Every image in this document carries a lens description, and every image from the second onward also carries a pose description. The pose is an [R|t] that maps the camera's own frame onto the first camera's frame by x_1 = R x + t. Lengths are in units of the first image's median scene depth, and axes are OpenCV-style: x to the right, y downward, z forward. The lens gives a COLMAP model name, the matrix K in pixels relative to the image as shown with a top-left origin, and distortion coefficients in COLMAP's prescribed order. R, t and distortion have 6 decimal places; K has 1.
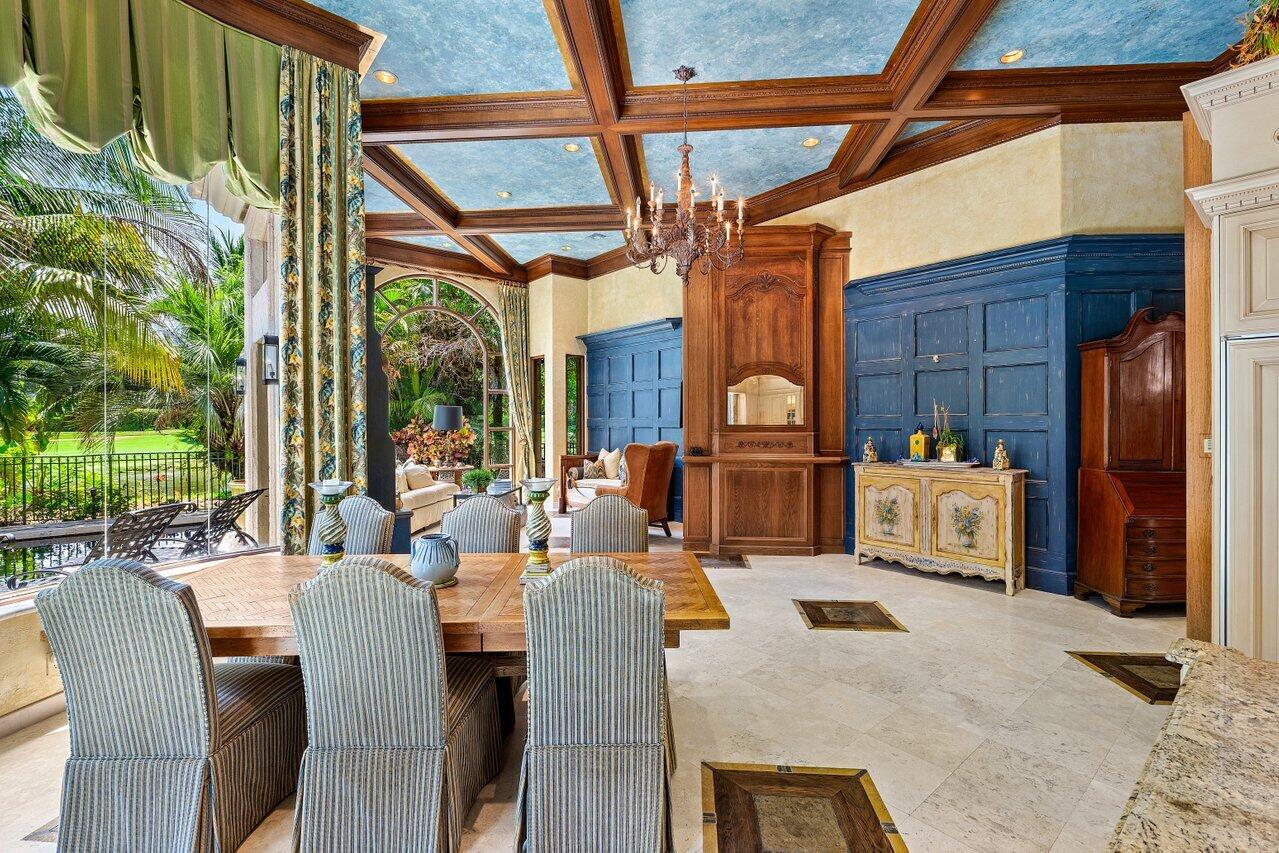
lens RADIAL K [[582.0, 0, 639.5], [0, 582.0, 426.5], [0, 0, 1]] dist [-0.001265, 0.000125]
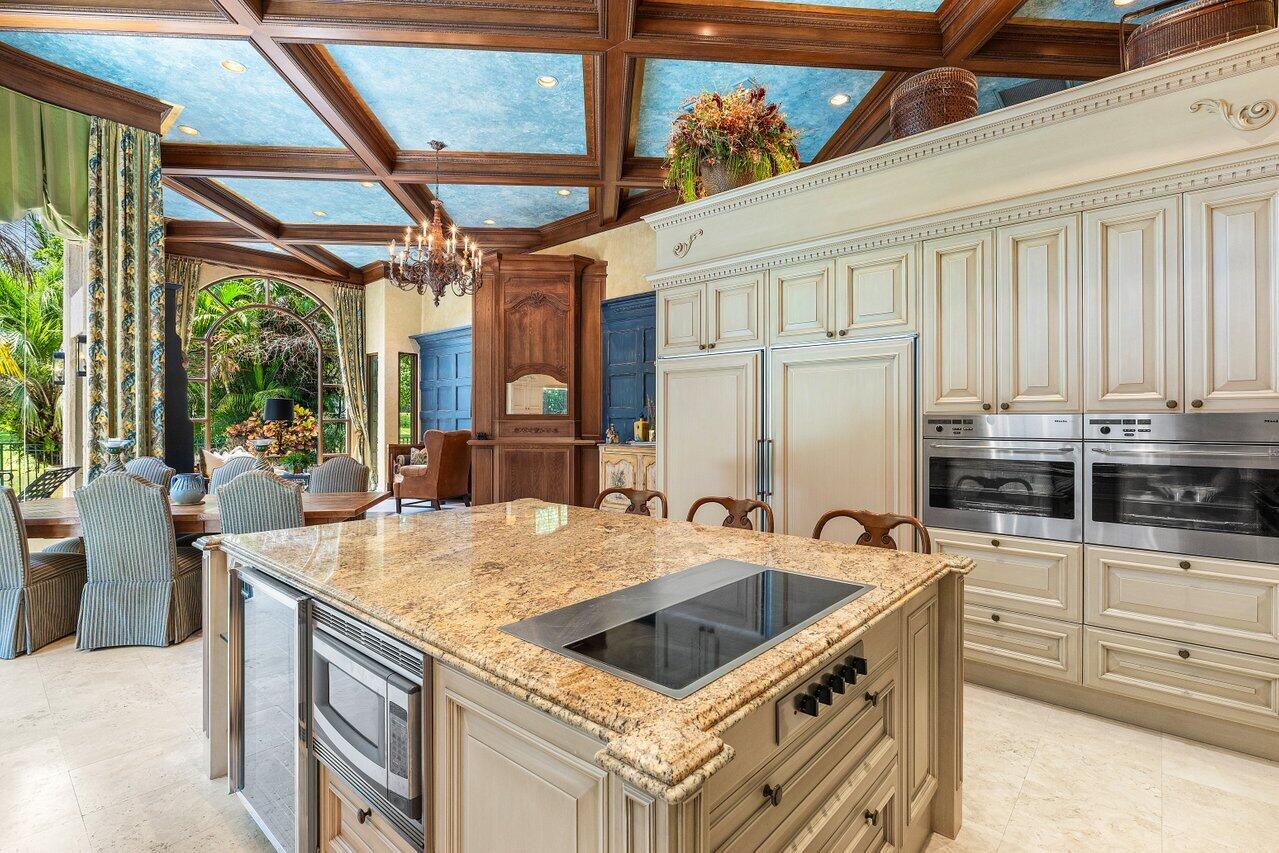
lens RADIAL K [[611.0, 0, 638.4], [0, 611.0, 423.1], [0, 0, 1]] dist [-0.000259, -0.000688]
pose [[0.988737, 0.002919, 0.149633, 0.265978], [-0.002168, 0.999984, -0.005184, 0.024799], [-0.149646, 0.004802, 0.988728, -0.358503]]
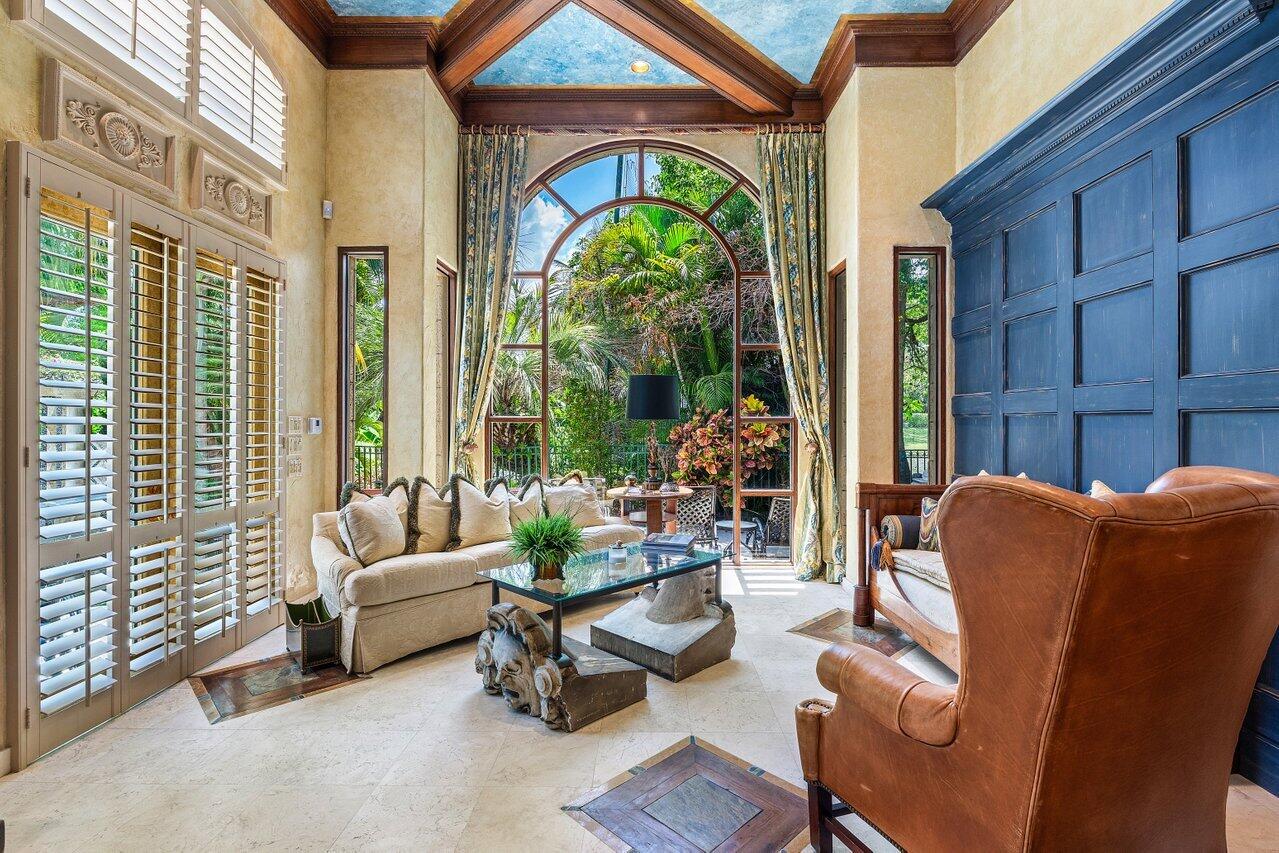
lens RADIAL K [[611.0, 0, 638.4], [0, 611.0, 423.1], [0, 0, 1]] dist [-0.000259, -0.000688]
pose [[0.768554, 0.004883, -0.639766, 0.032945], [-0.005846, 0.999983, 0.000609, 0.013158], [0.639758, 0.003272, 0.768569, 0.956896]]
